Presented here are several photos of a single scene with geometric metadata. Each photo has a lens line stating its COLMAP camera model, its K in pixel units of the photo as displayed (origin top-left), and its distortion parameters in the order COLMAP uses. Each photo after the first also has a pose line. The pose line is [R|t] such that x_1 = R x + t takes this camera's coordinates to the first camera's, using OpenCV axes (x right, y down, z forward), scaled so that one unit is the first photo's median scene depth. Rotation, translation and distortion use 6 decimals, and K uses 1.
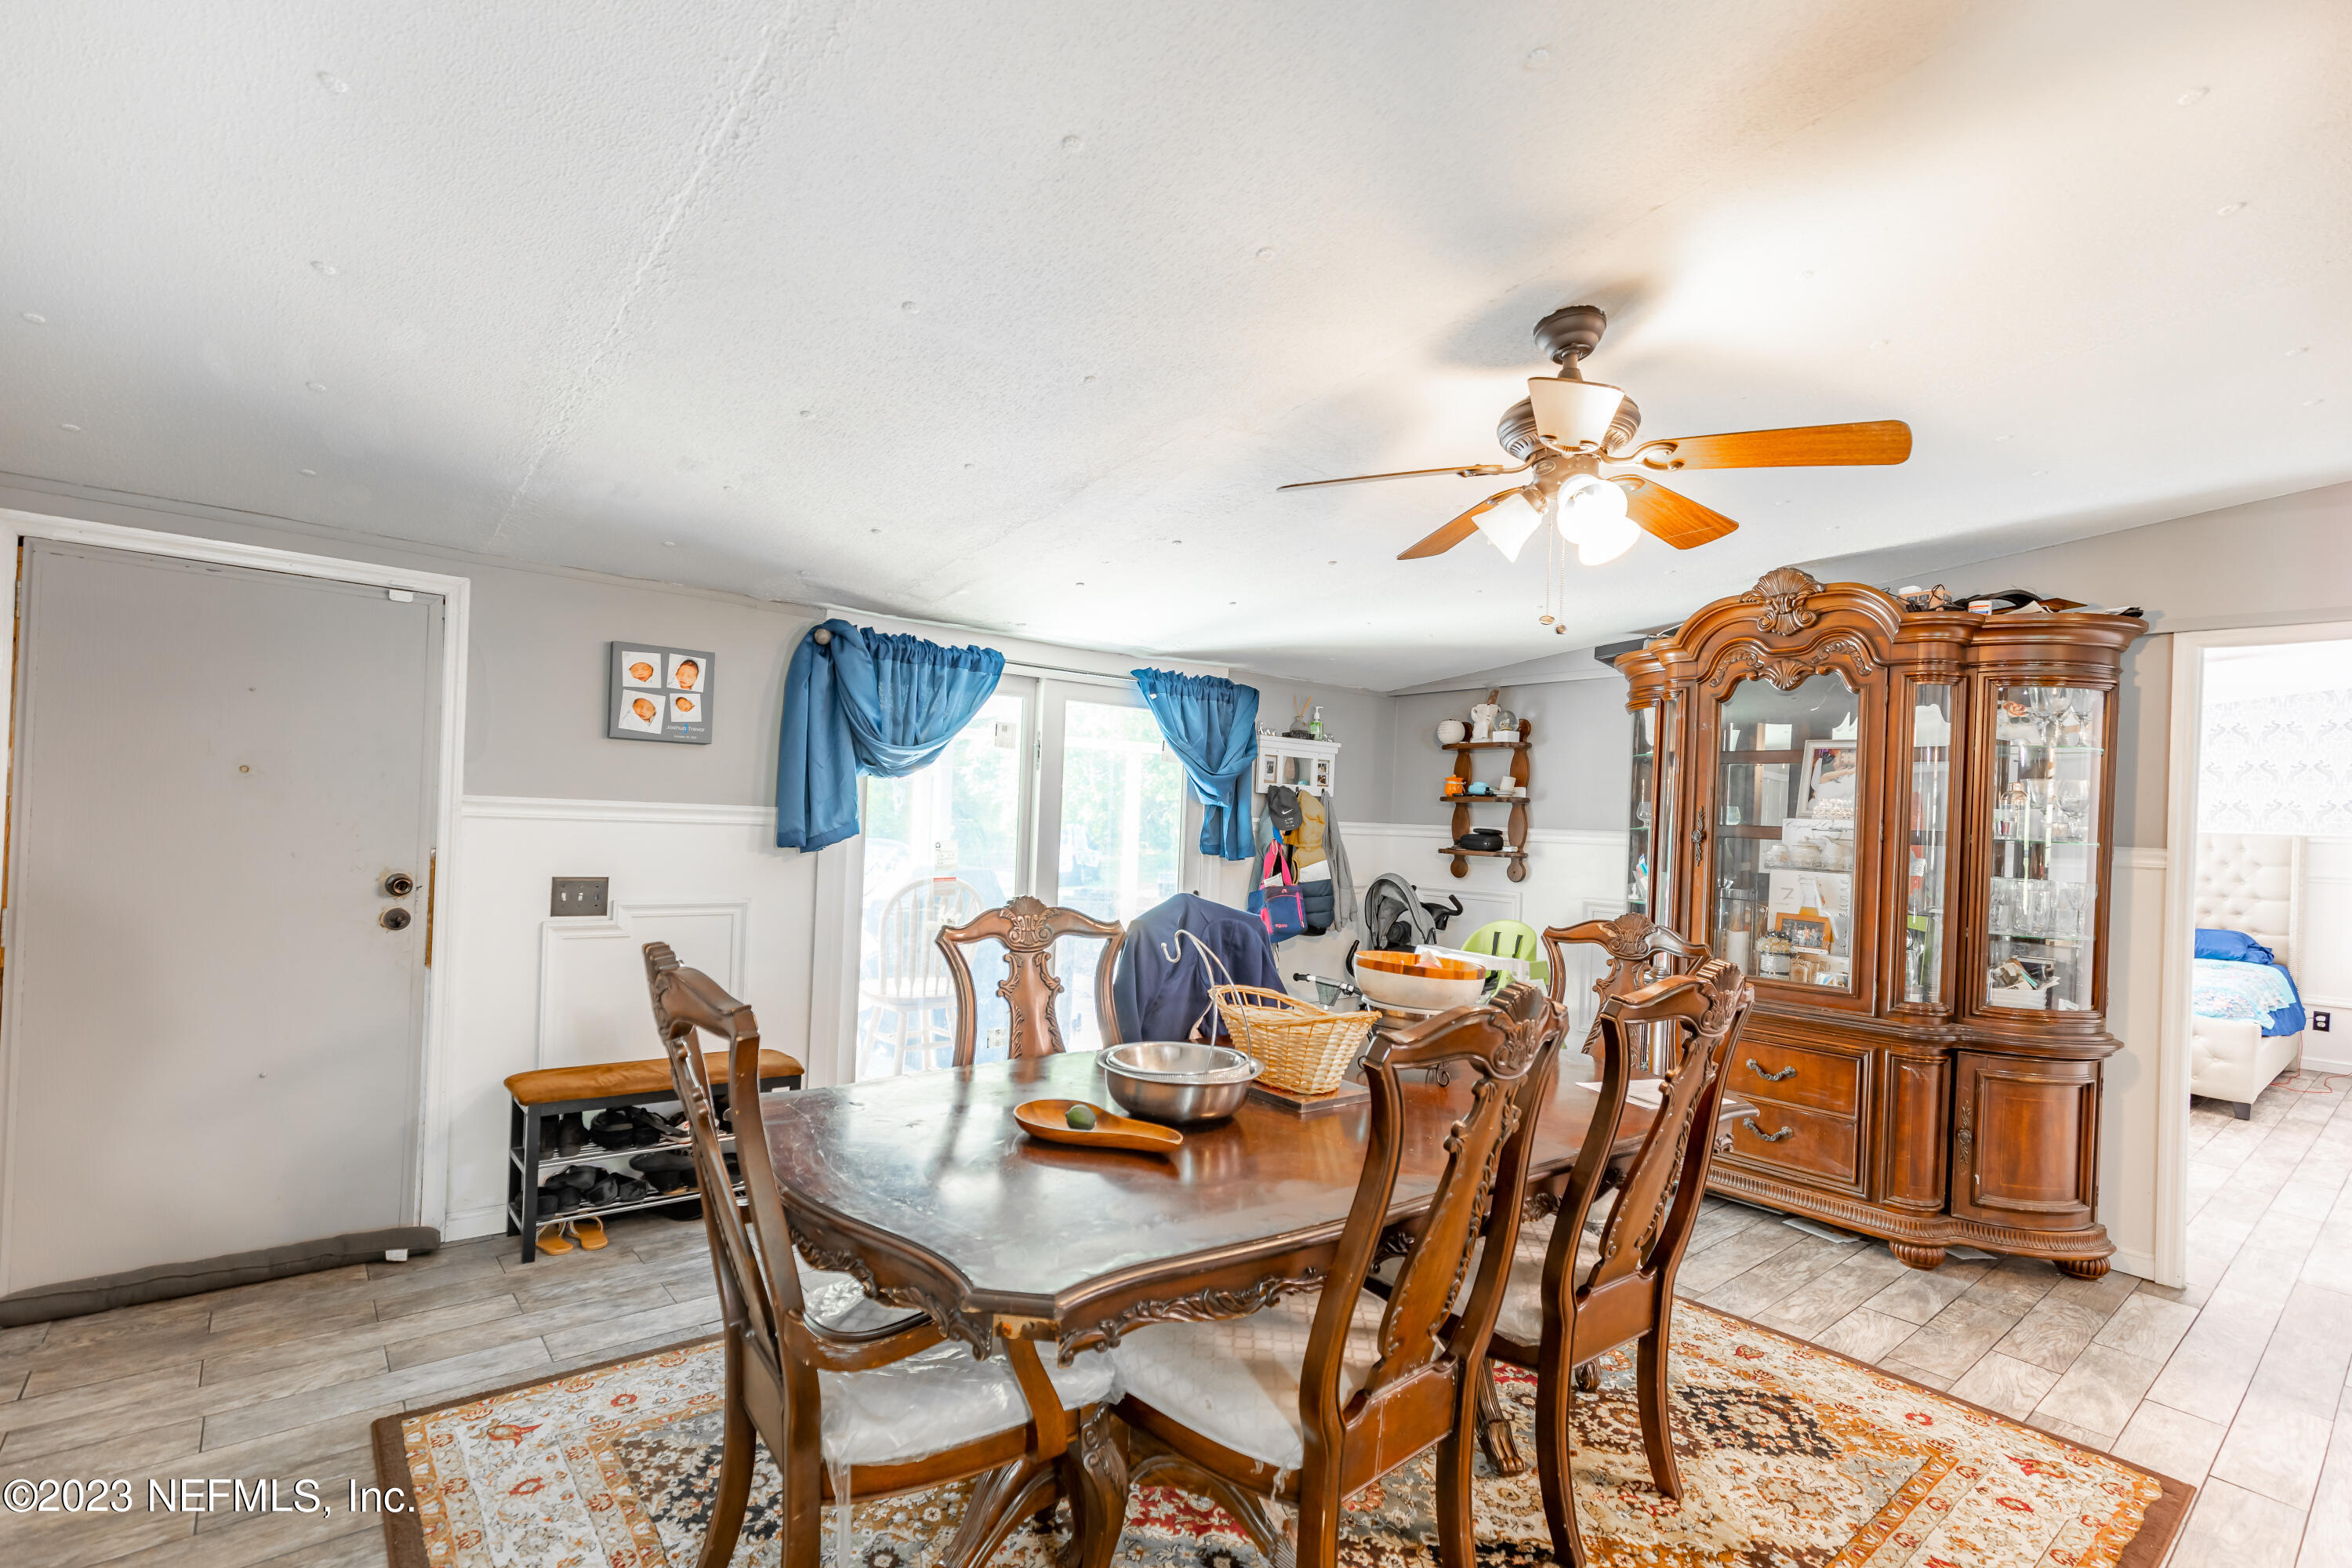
lens RADIAL K [[1079.4, 0, 1176.6], [0, 1079.4, 817.5], [0, 0, 1]] dist [0.010936, -0.003642]
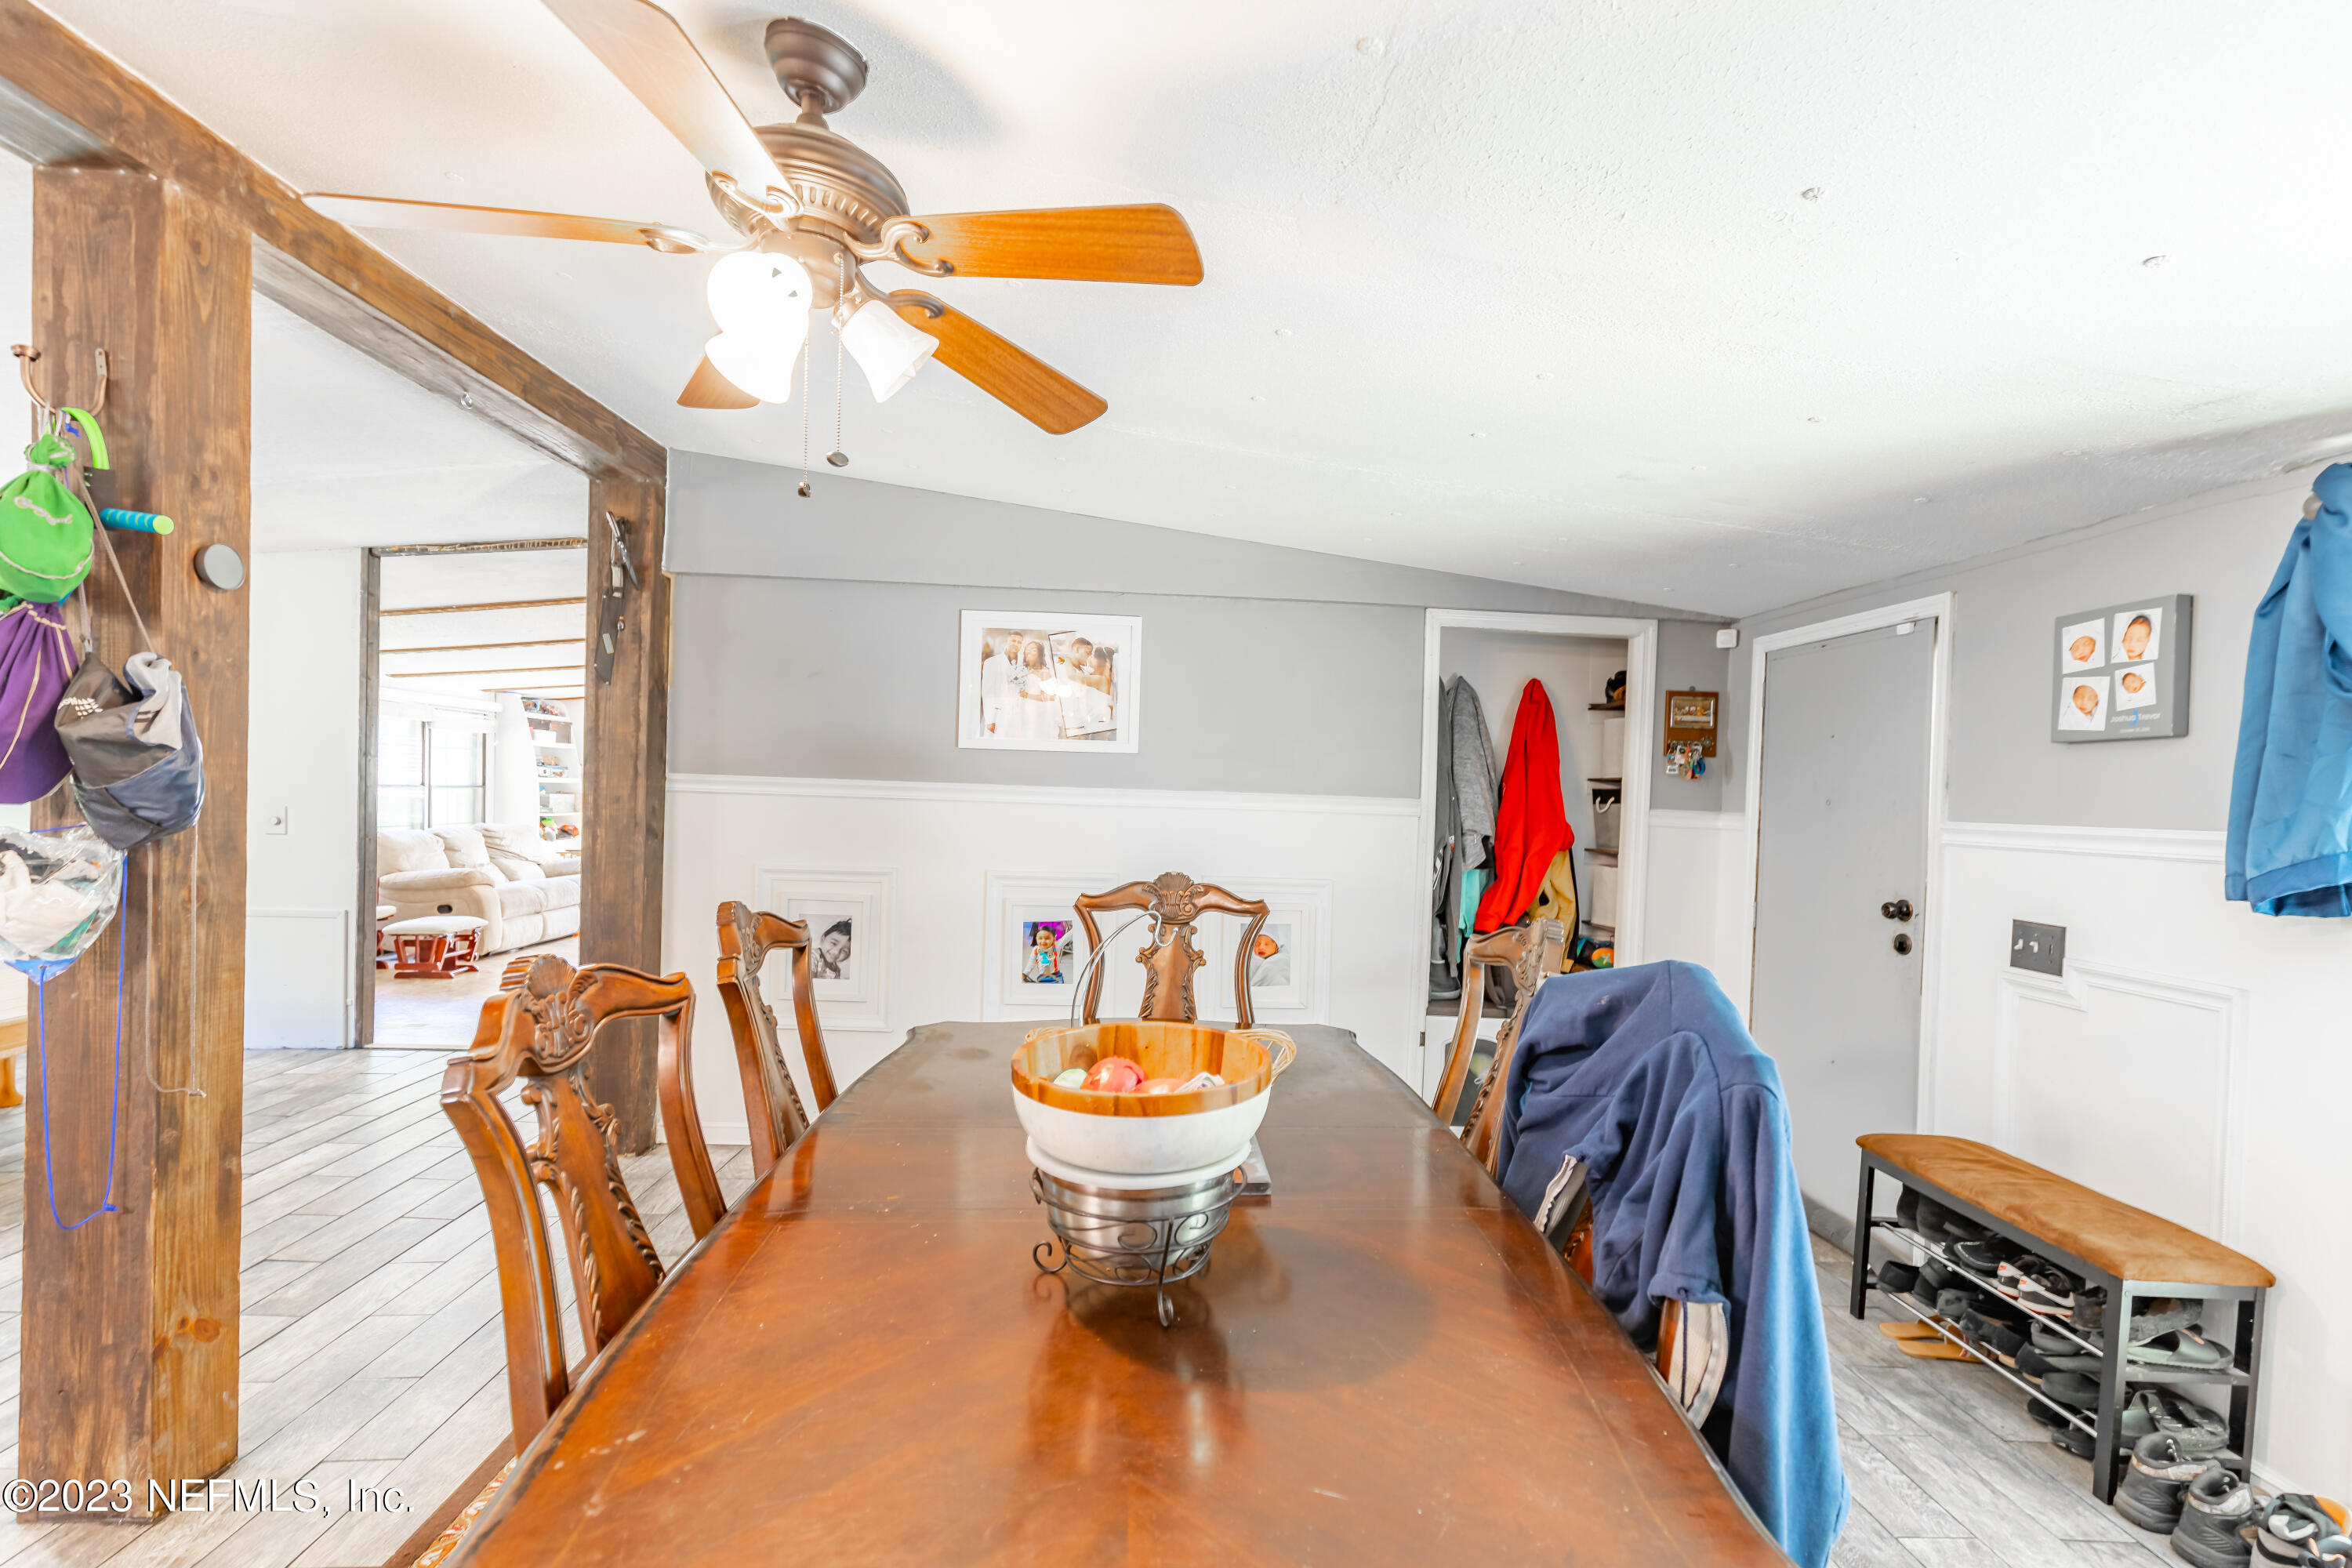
lens RADIAL K [[1079.4, 0, 1182.4], [0, 1079.4, 791.8], [0, 0, 1]] dist [0.010936, -0.003642]
pose [[-0.576707, -0.056738, -0.814979, 0.446189], [-0.048842, 0.998196, -0.034931, 0.017194], [0.815490, 0.019660, -0.578437, 0.916566]]
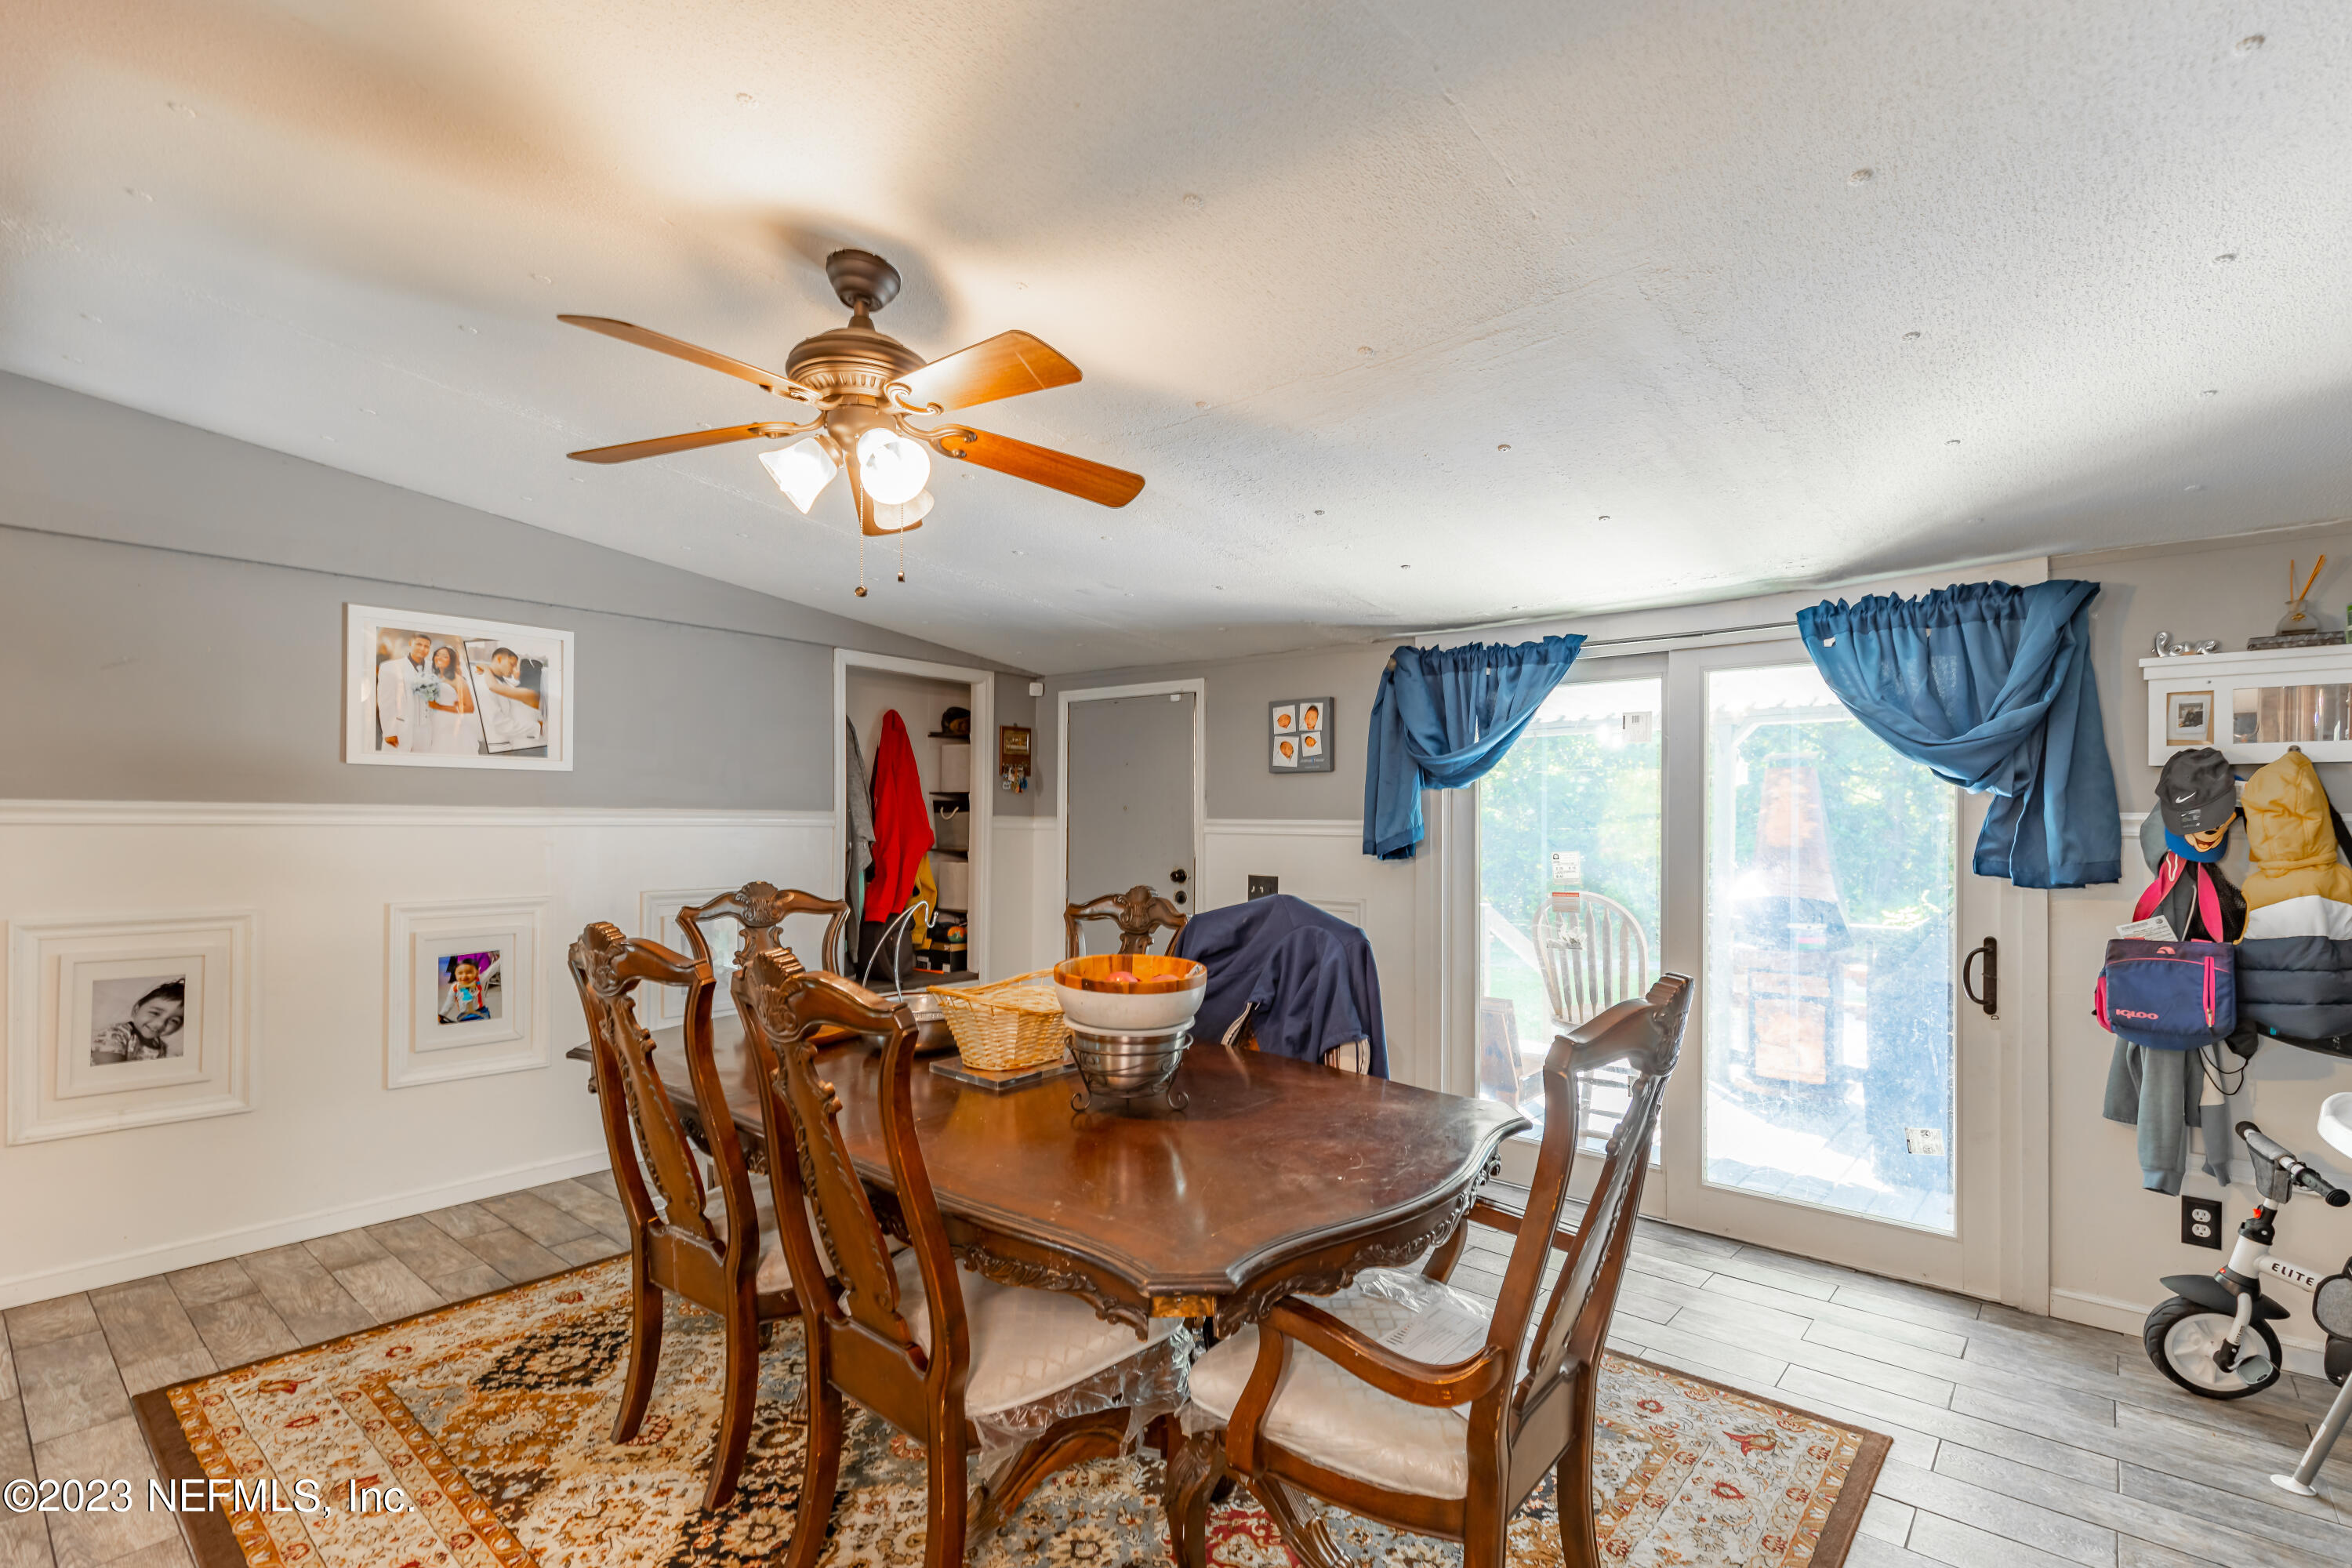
lens RADIAL K [[1079.4, 0, 1173.5], [0, 1079.4, 798.7], [0, 0, 1]] dist [0.010936, -0.003642]
pose [[0.179333, -0.054337, -0.982287, 0.759646], [0.003505, 0.998502, -0.054594, 0.030868], [0.983782, 0.006347, 0.179255, 0.621943]]
